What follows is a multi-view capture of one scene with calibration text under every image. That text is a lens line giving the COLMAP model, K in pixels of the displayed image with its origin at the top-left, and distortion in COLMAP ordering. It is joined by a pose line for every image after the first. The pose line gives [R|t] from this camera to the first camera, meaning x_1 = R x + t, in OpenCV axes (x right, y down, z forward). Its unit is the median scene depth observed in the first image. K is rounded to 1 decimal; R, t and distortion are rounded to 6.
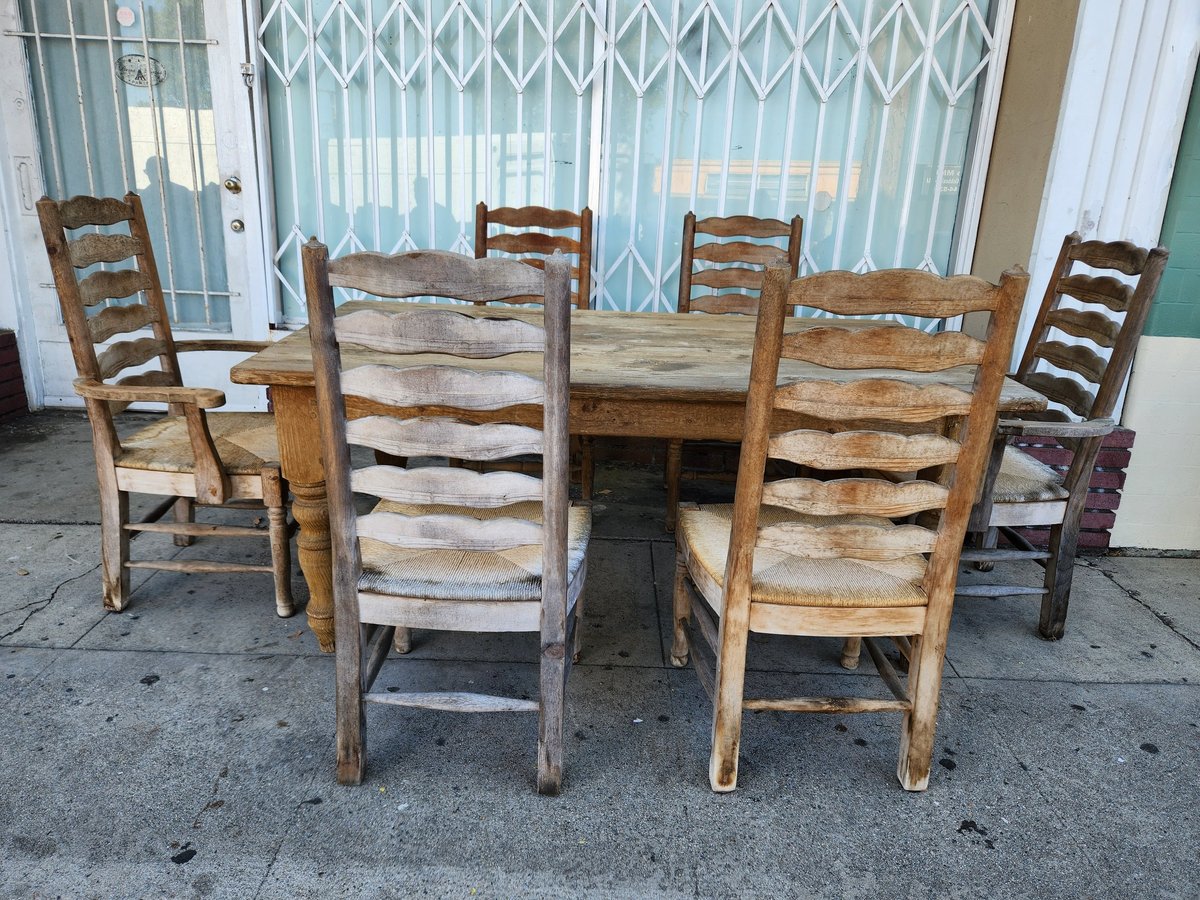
lens RADIAL K [[814.7, 0, 605.0], [0, 814.7, 448.2], [0, 0, 1]] dist [0.059888, -0.055324]
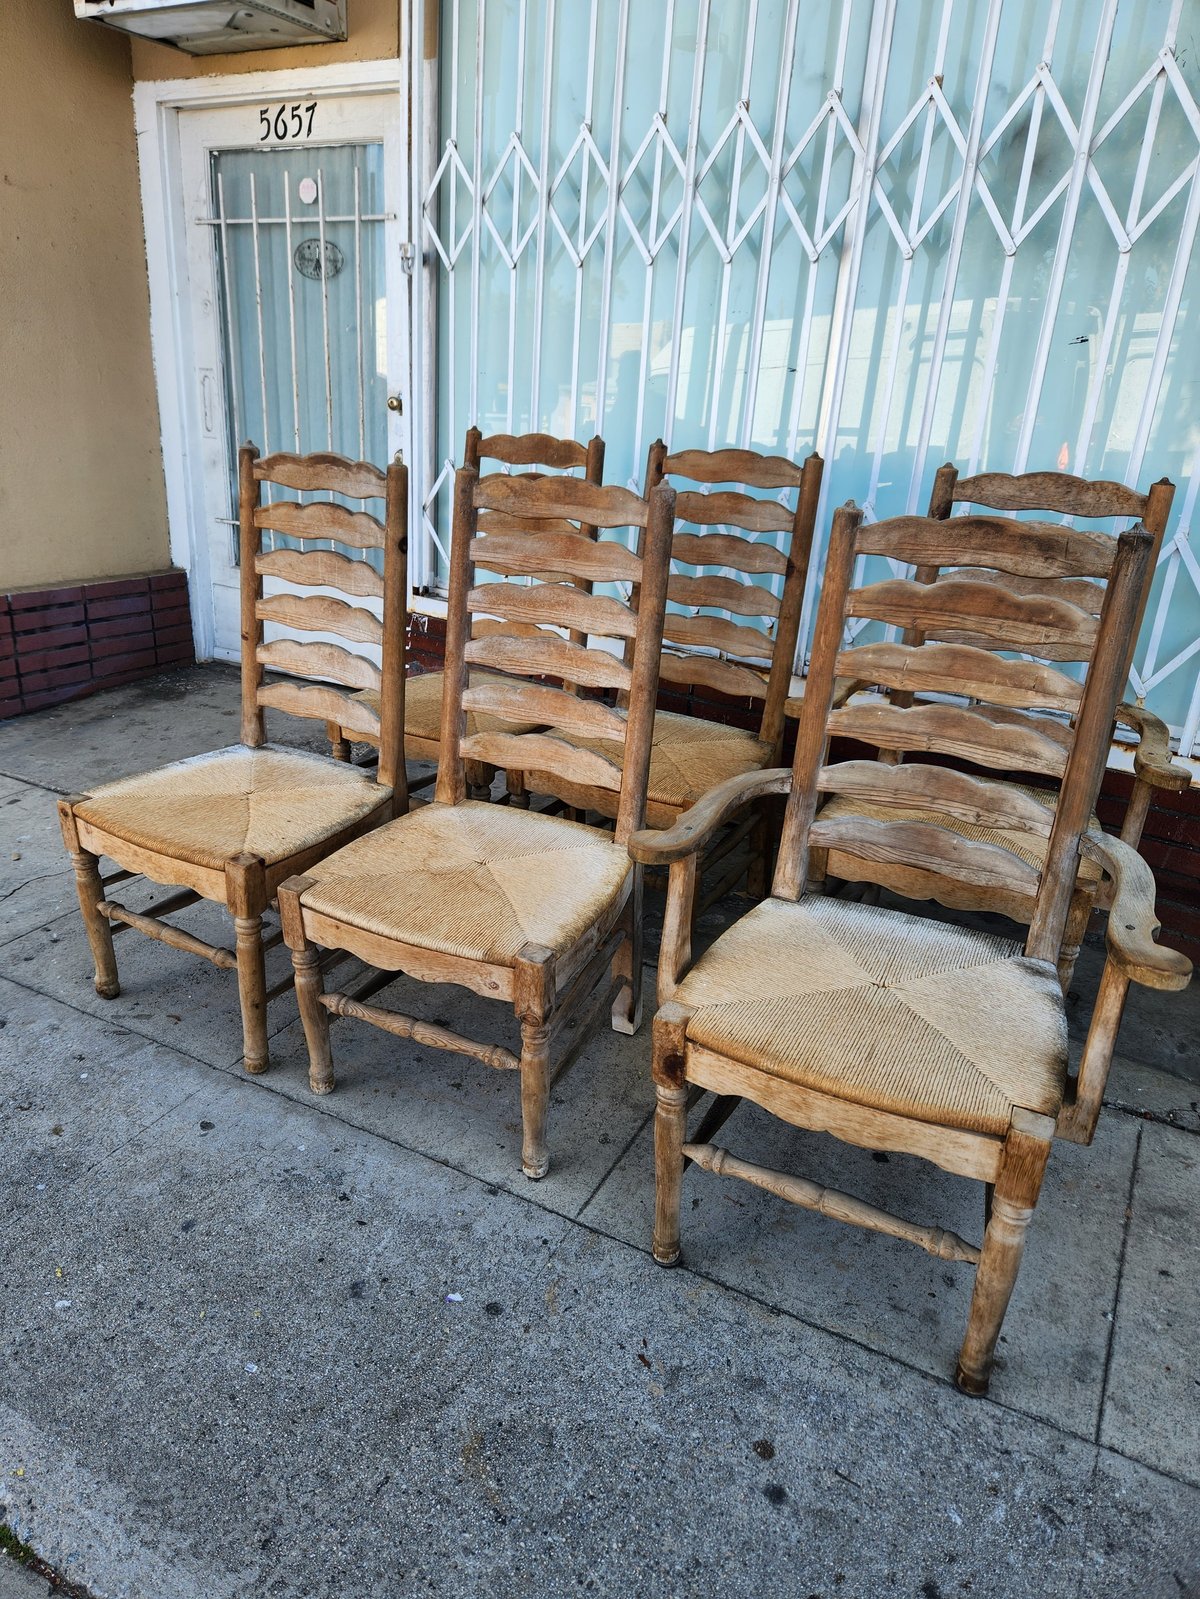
lens RADIAL K [[1086.3, 0, 569.9], [0, 1086.3, 796.6], [0, 0, 1]] dist [0.059531, -0.054874]
pose [[0.873655, 0.169983, -0.455887, 0.388245], [-0.145120, 0.985376, 0.089305, -0.119567], [0.464400, -0.011864, 0.885546, 0.266434]]
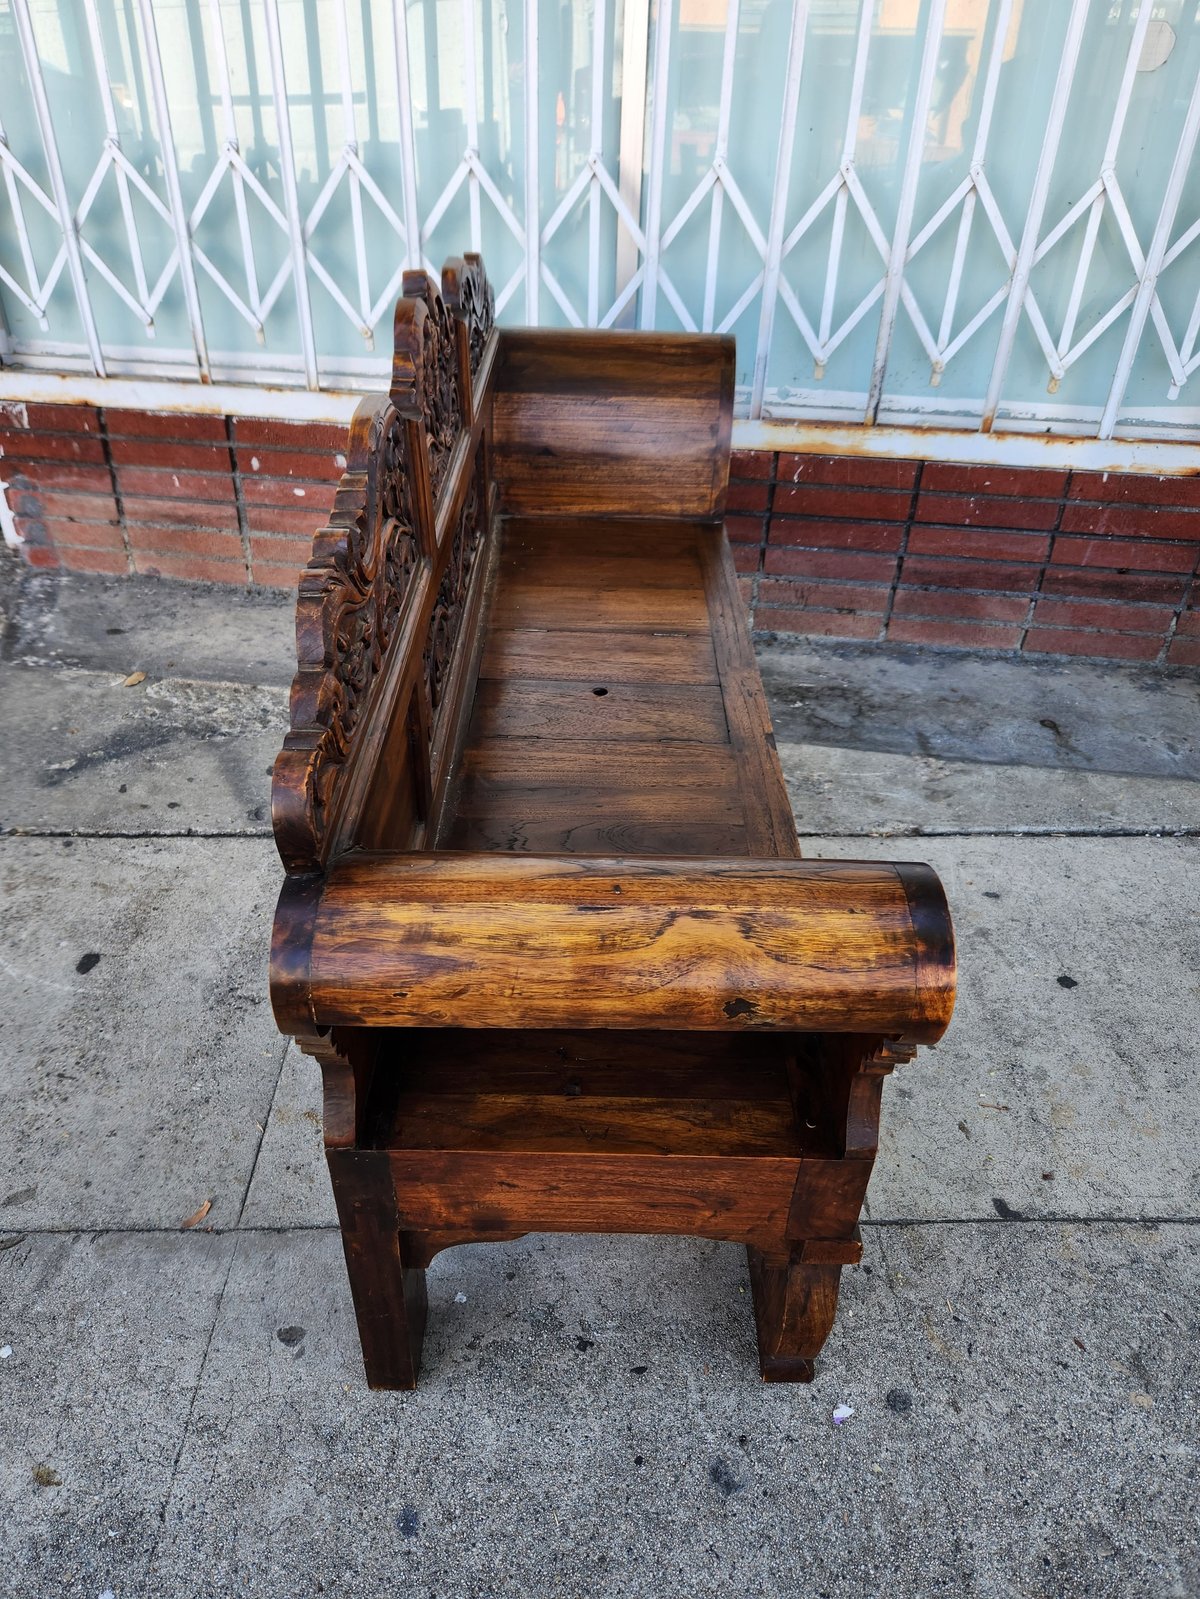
lens RADIAL K [[1092.3, 0, 599.1], [0, 1092.3, 803.1], [0, 0, 1]] dist [0.050748, -0.043422]
pose [[0.999589, -0.027926, 0.006537, -0.078160], [0.024638, 0.952758, 0.302729, -0.151857], [-0.014682, -0.302443, 0.953054, 0.469441]]
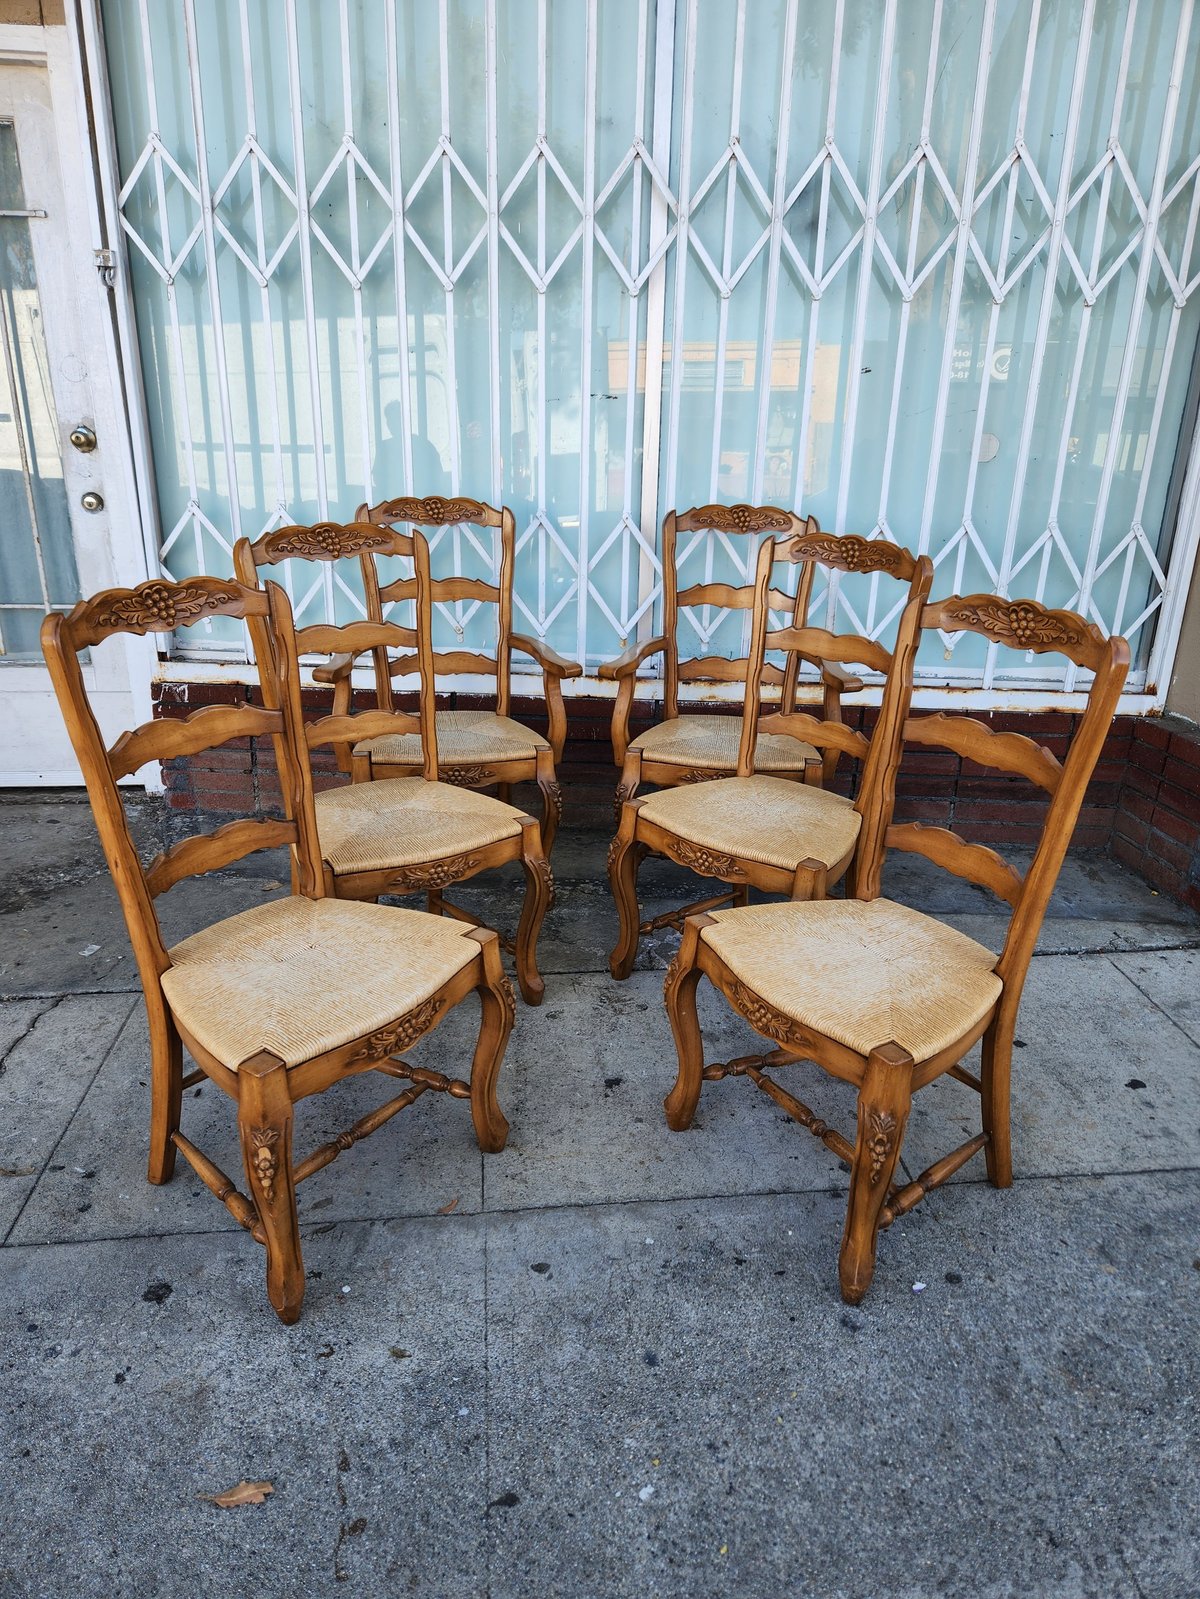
lens RADIAL K [[1082.1, 0, 609.9], [0, 1082.1, 812.4], [0, 0, 1]] dist [0.066383, -0.052929]
pose [[0.993184, -0.058653, 0.100727, -0.249019], [0.051446, 0.996025, 0.072715, -0.118688], [-0.104592, -0.067038, 0.992253, 0.142270]]
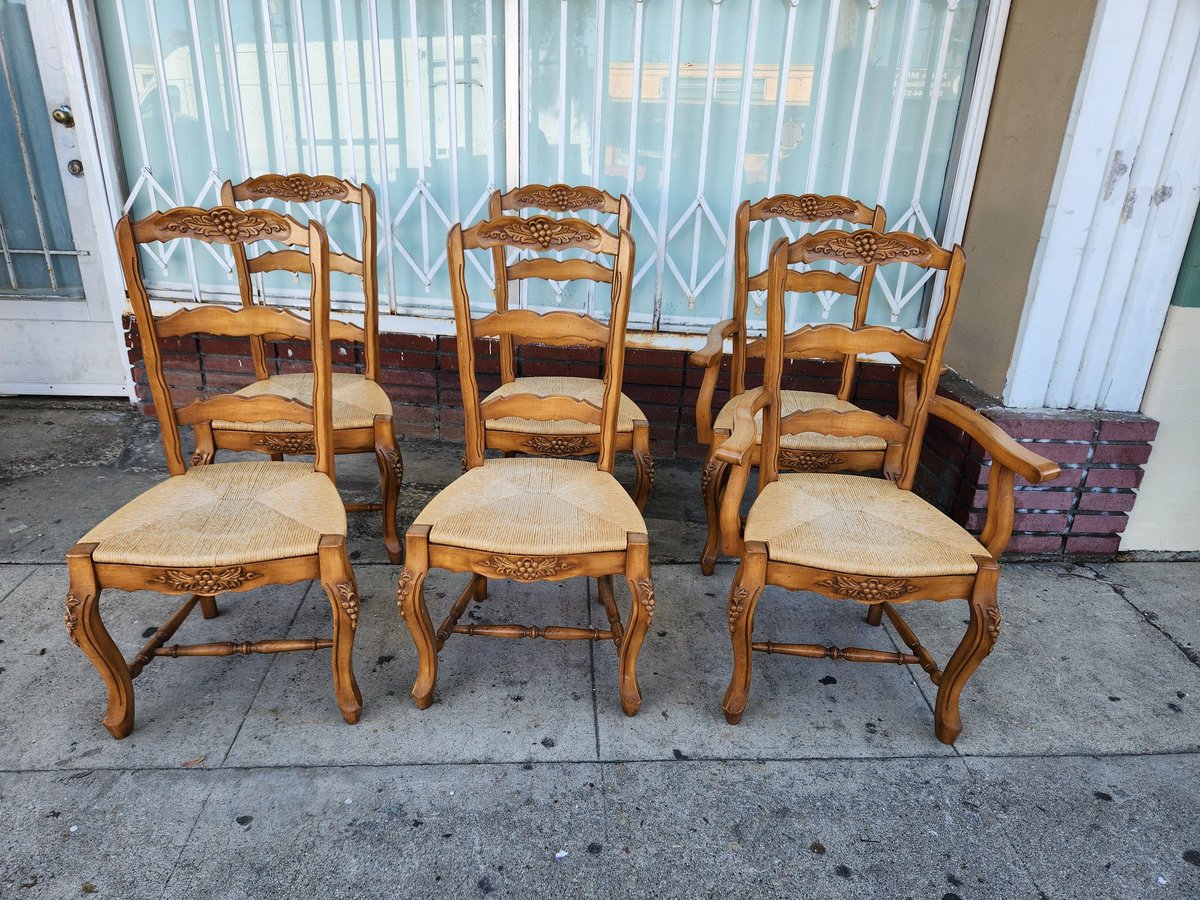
lens RADIAL K [[813.1, 0, 597.8], [0, 813.1, 467.7], [0, 0, 1]] dist [0.055601, -0.053322]
pose [[0.998847, -0.026713, 0.039898, 0.047306], [0.021758, 0.992555, 0.119835, -0.110703], [-0.042802, -0.118829, 0.991992, 0.239392]]
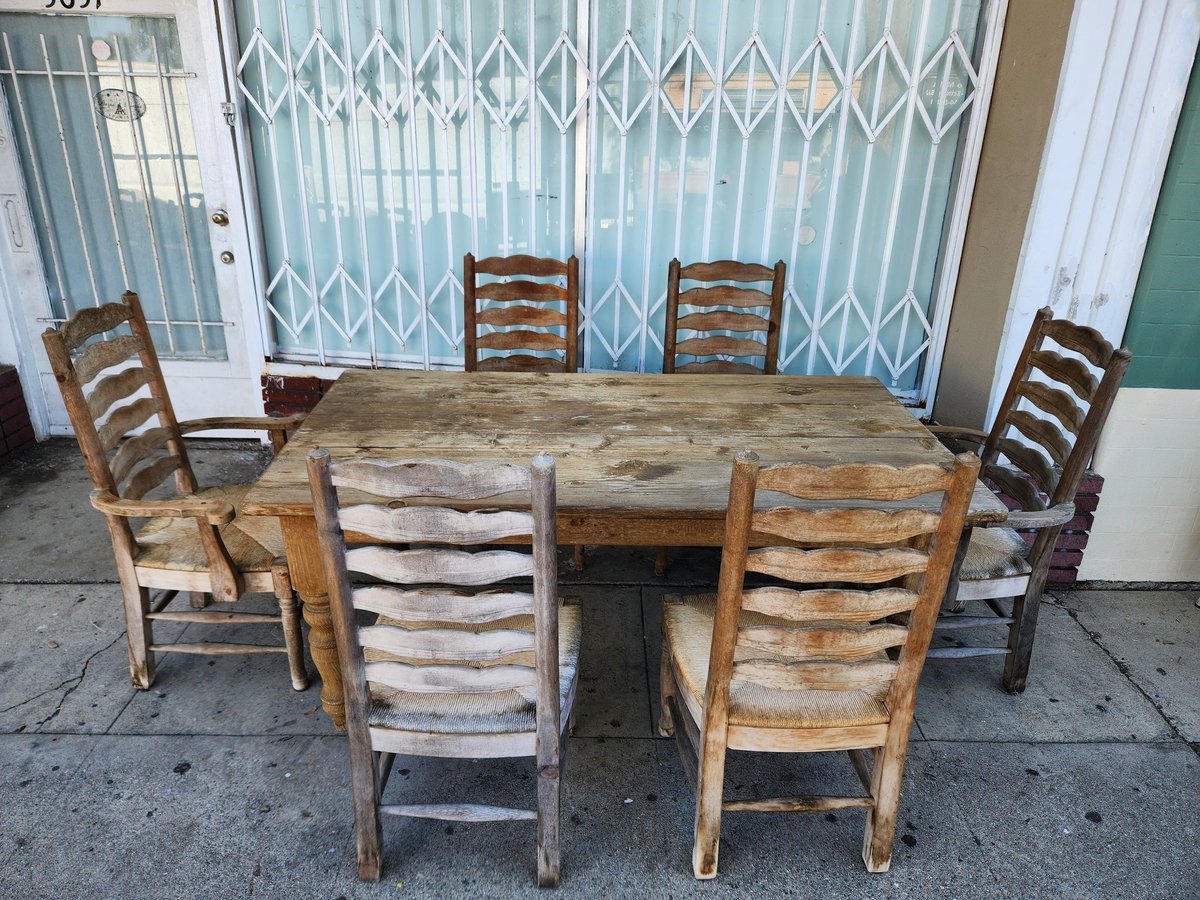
lens RADIAL K [[815.3, 0, 598.7], [0, 815.3, 452.7], [0, 0, 1]] dist [0.059531, -0.054874]
pose [[0.999778, -0.020622, -0.004304, 0.013026], [0.020942, 0.995064, 0.097005, -0.211941], [0.002283, -0.097074, 0.995275, -0.044375]]
